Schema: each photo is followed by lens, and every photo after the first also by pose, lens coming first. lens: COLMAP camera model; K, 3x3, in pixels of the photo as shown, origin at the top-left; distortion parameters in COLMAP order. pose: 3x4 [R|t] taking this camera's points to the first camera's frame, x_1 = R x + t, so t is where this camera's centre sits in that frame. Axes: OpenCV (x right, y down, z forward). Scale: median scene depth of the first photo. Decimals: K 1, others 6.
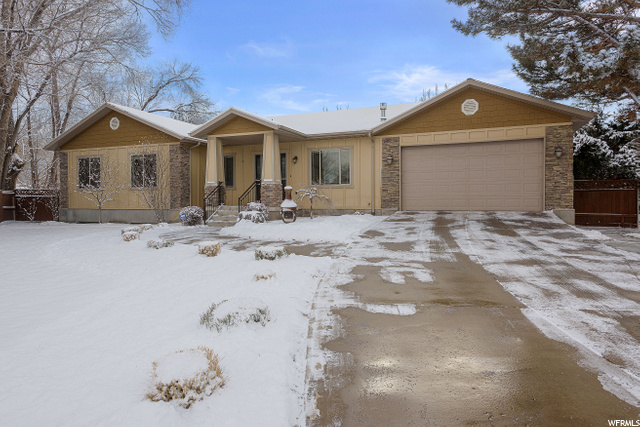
lens RADIAL K [[388.1, 0, 320.3], [0, 388.1, 225.6], [0, 0, 1]] dist [0.015289, -0.000048]
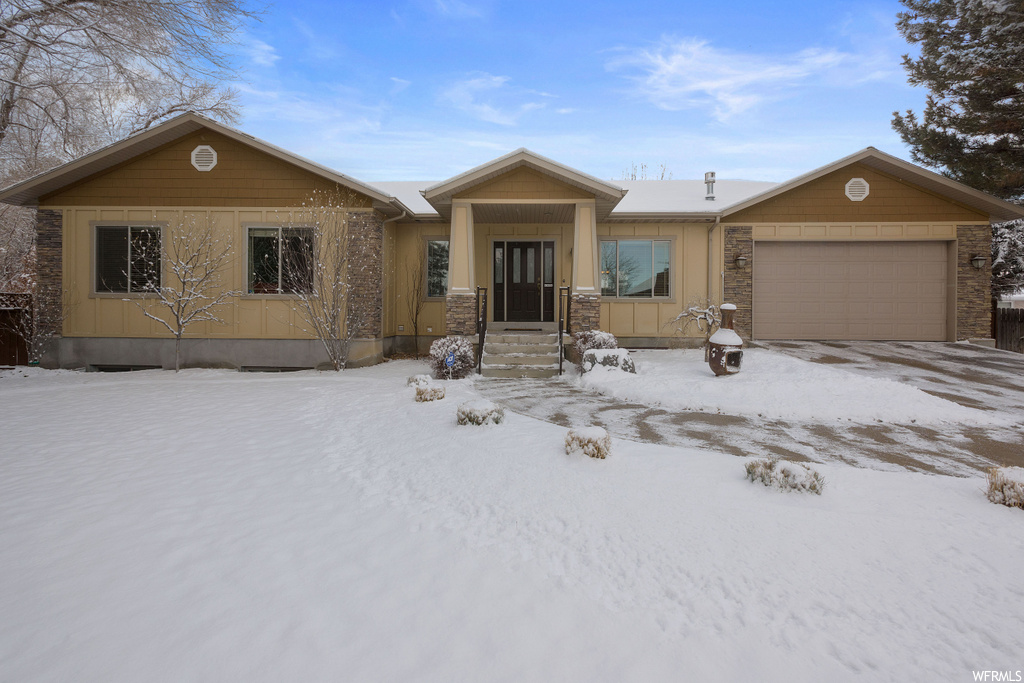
lens RADIAL K [[482.3, 0, 512.4], [0, 482.3, 336.0], [0, 0, 1]] dist [0.013200, -0.000162]
pose [[0.939752, -0.008327, 0.341756, -0.437649], [0.011030, 0.999921, -0.005965, -0.043623], [-0.341680, 0.009375, 0.939770, 0.368974]]
